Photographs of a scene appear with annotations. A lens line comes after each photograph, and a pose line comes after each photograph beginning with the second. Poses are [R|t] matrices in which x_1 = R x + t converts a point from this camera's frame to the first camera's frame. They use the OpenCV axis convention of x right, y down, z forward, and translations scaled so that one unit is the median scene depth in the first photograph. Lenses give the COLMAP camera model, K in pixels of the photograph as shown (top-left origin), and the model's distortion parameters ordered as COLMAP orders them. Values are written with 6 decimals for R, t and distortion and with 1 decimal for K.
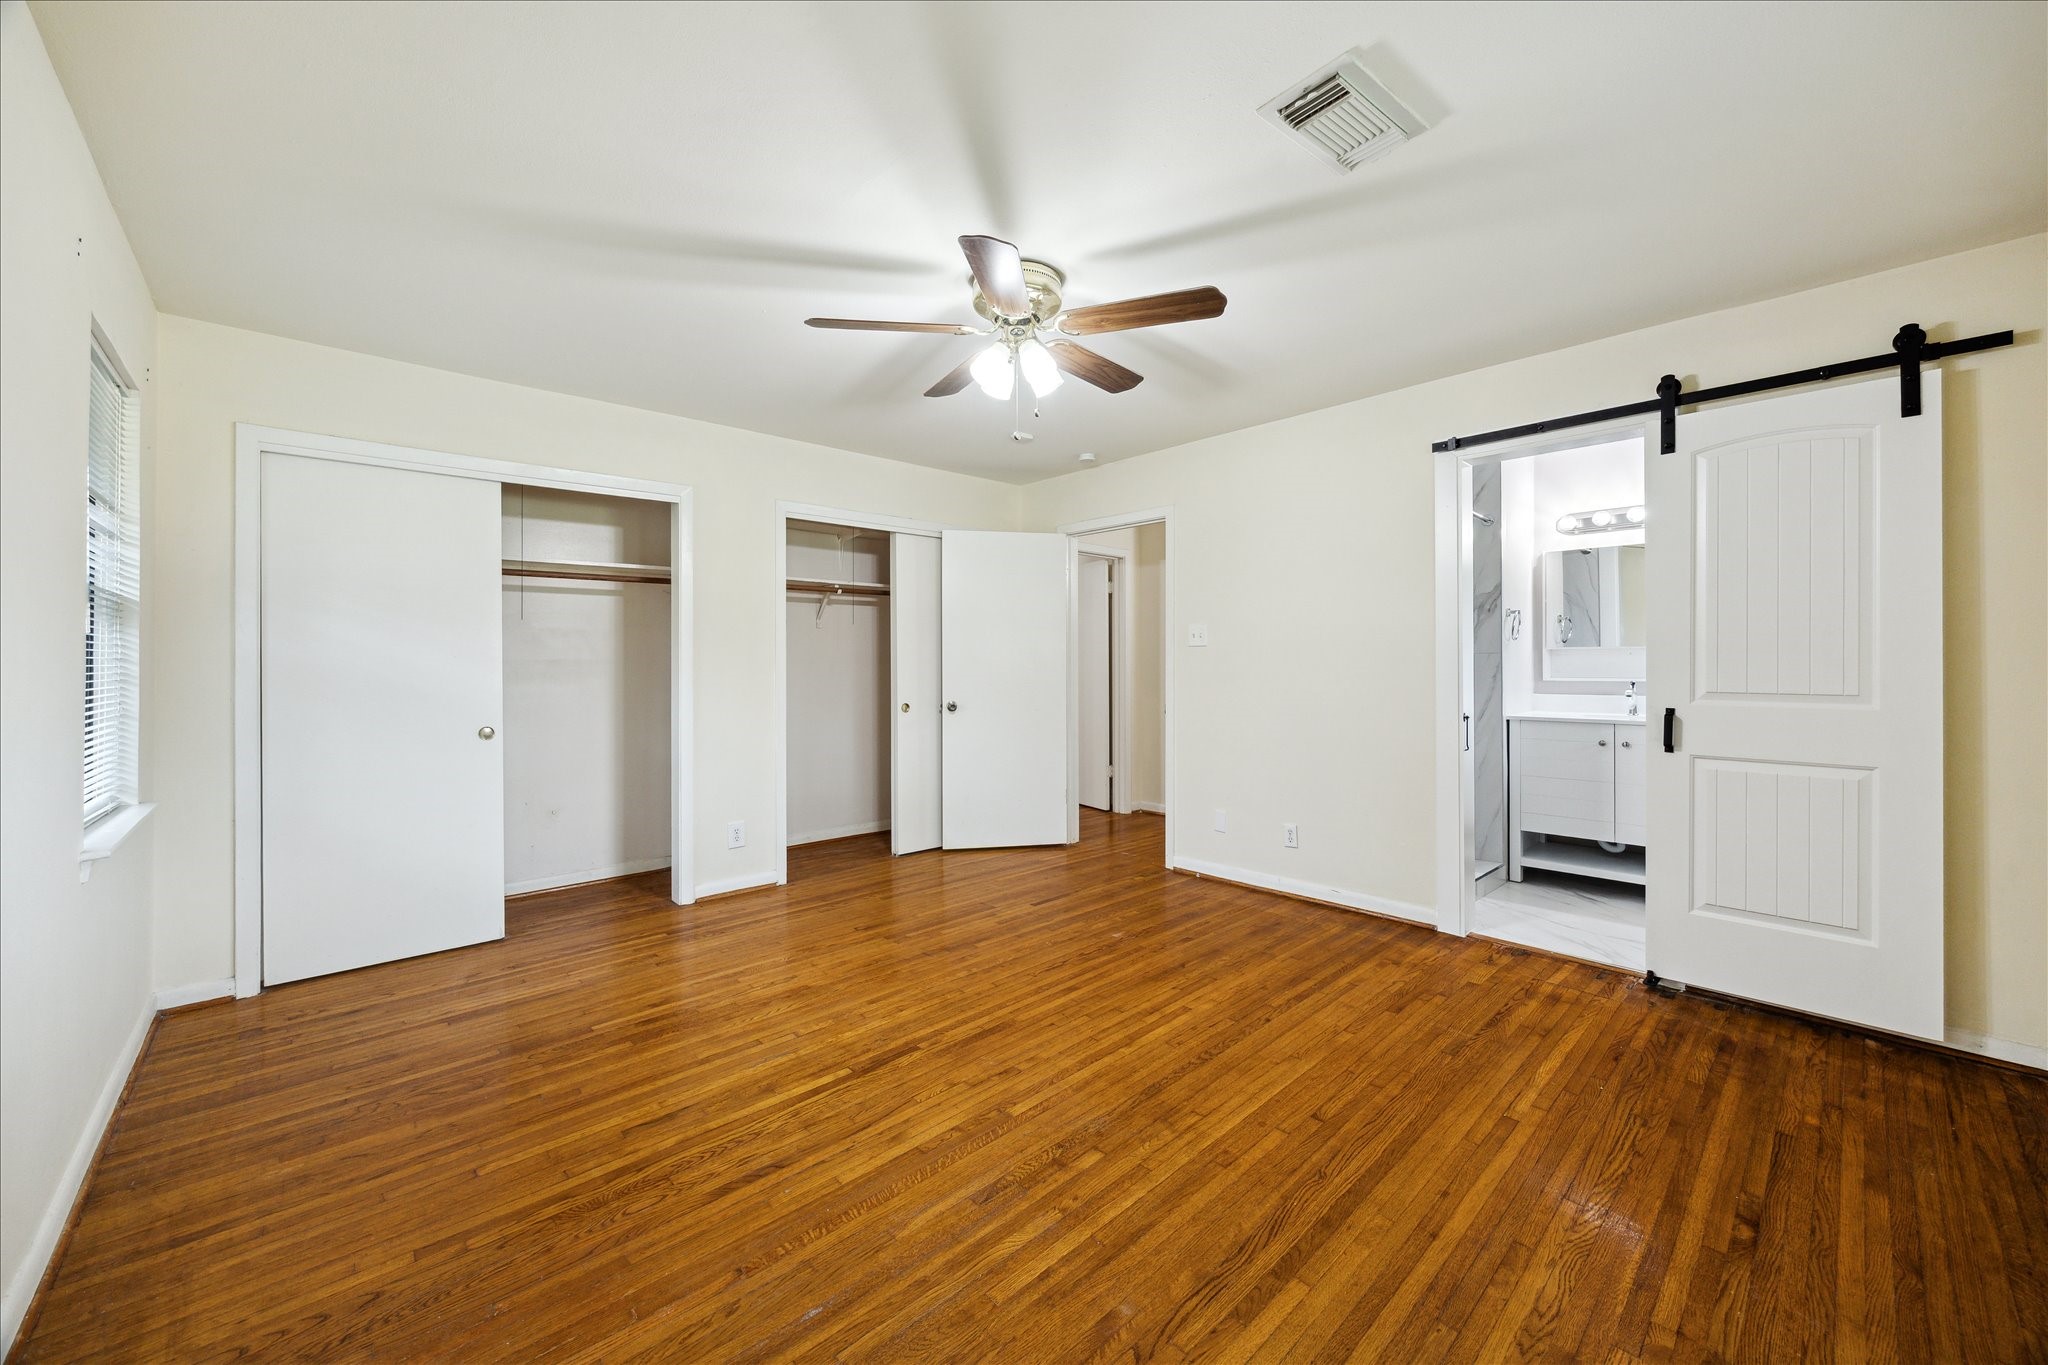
lens RADIAL K [[781.2, 0, 1025.9], [0, 781.2, 664.3], [0, 0, 1]] dist [-0.000054, -0.000013]
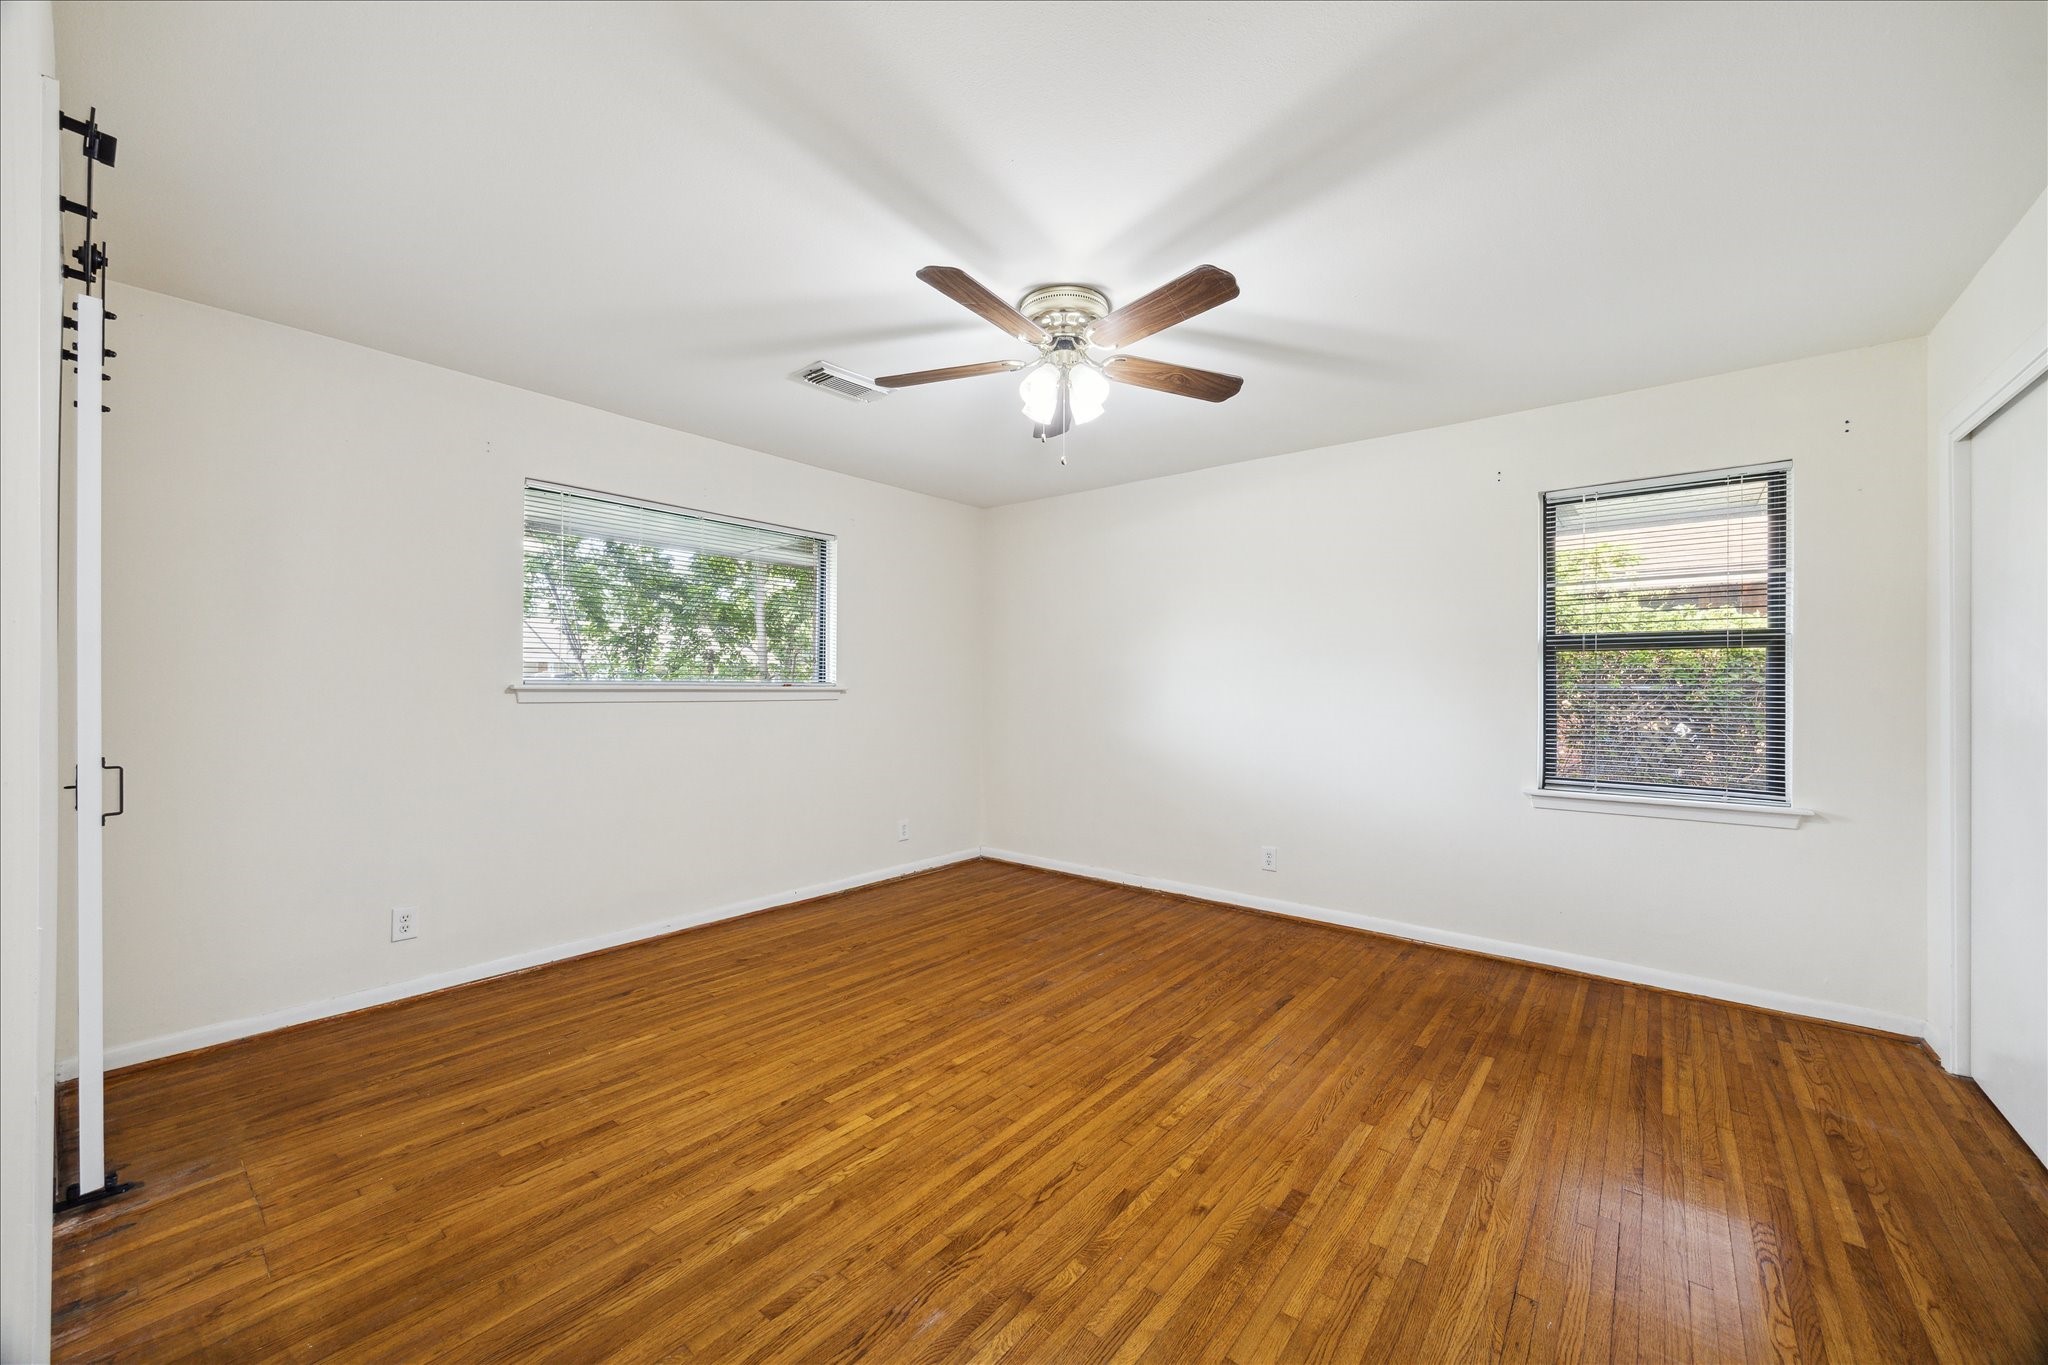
lens RADIAL K [[781.2, 0, 1023.1], [0, 781.2, 679.4], [0, 0, 1]] dist [-0.000054, -0.000013]
pose [[-0.990796, -0.002877, -0.135332, 0.161601], [-0.002694, 0.999995, -0.001536, -0.010888], [0.135336, -0.001157, -0.990799, 1.831405]]
